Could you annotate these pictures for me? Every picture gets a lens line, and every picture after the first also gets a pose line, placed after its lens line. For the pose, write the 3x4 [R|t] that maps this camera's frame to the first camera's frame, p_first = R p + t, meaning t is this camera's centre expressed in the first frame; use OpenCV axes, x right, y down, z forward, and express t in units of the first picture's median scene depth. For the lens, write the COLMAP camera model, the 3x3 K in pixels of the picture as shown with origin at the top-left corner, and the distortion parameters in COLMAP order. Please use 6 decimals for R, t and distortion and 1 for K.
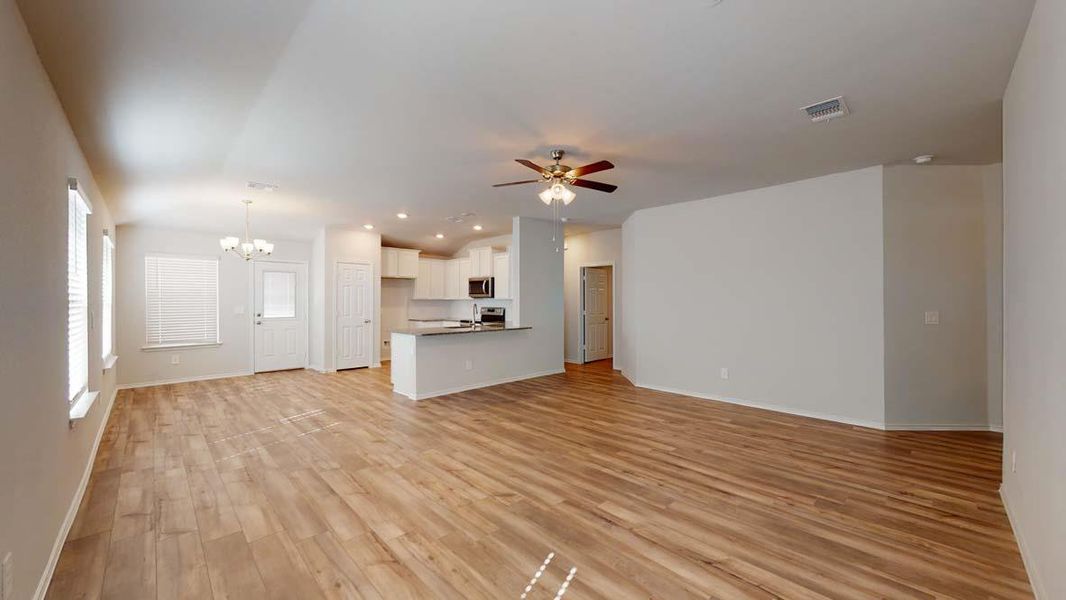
lens RADIAL K [[390.2, 0, 532.5], [0, 390.2, 303.0], [0, 0, 1]] dist [0.001866, -0.000140]
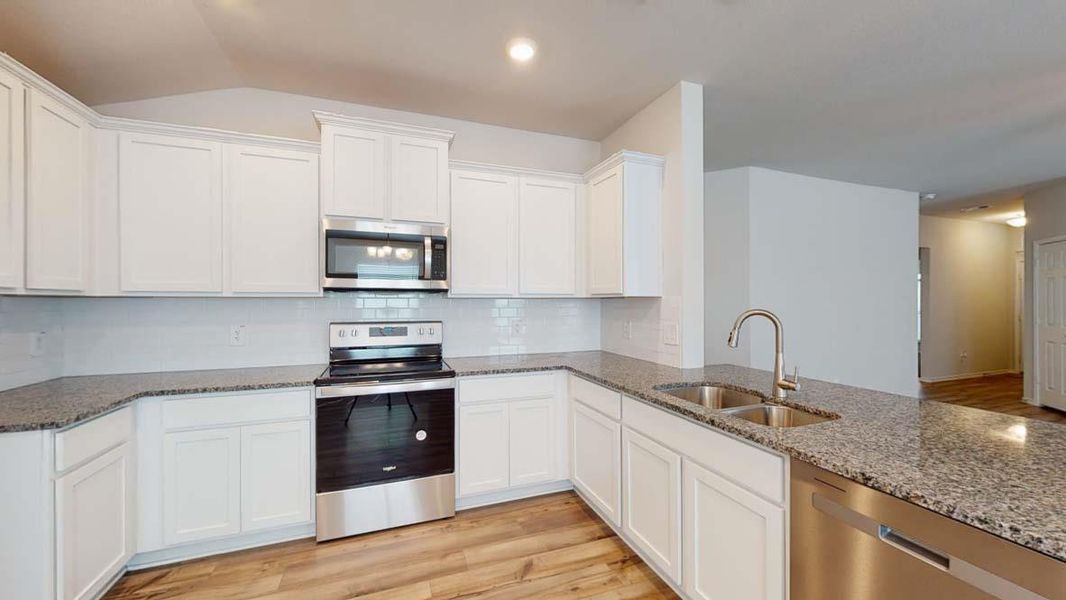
lens RADIAL K [[390.2, 0, 535.4], [0, 390.2, 301.3], [0, 0, 1]] dist [0.001866, -0.000140]
pose [[0.414740, -0.000918, 0.909939, -0.424263], [0.007026, 0.999973, -0.002194, -0.005140], [-0.909913, 0.007303, 0.414736, 0.914907]]
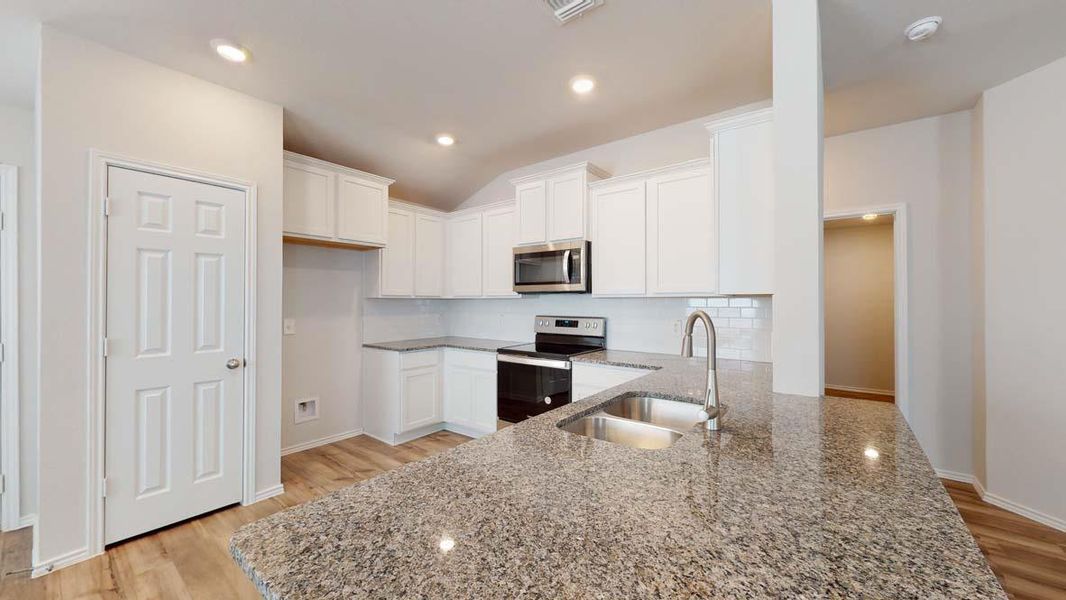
lens RADIAL K [[390.2, 0, 535.3], [0, 390.2, 301.4], [0, 0, 1]] dist [0.001866, -0.000140]
pose [[0.990983, -0.001791, 0.133976, -0.239297], [0.002592, 0.999980, -0.005808, -0.003065], [-0.133963, 0.006103, 0.990968, 0.703546]]
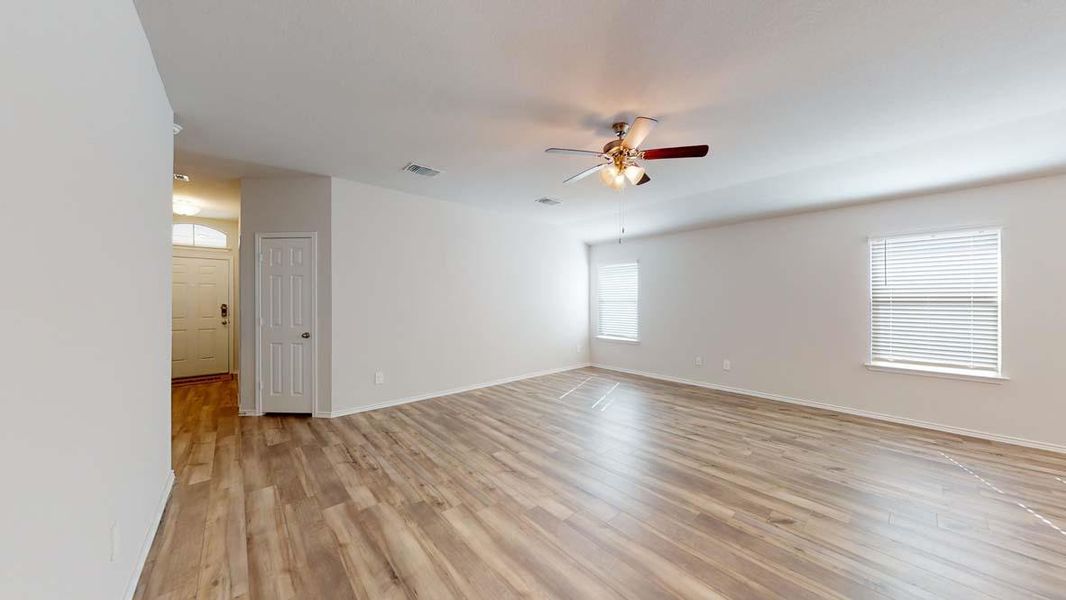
lens RADIAL K [[337.2, 0, 529.5], [0, 337.2, 301.7], [0, 0, 1]] dist [0.007492, 0.000008]
pose [[-0.998299, -0.003487, 0.058203, 0.117808], [-0.003110, 0.999974, 0.006567, -0.003760], [-0.058224, 0.006375, -0.998283, 0.913166]]
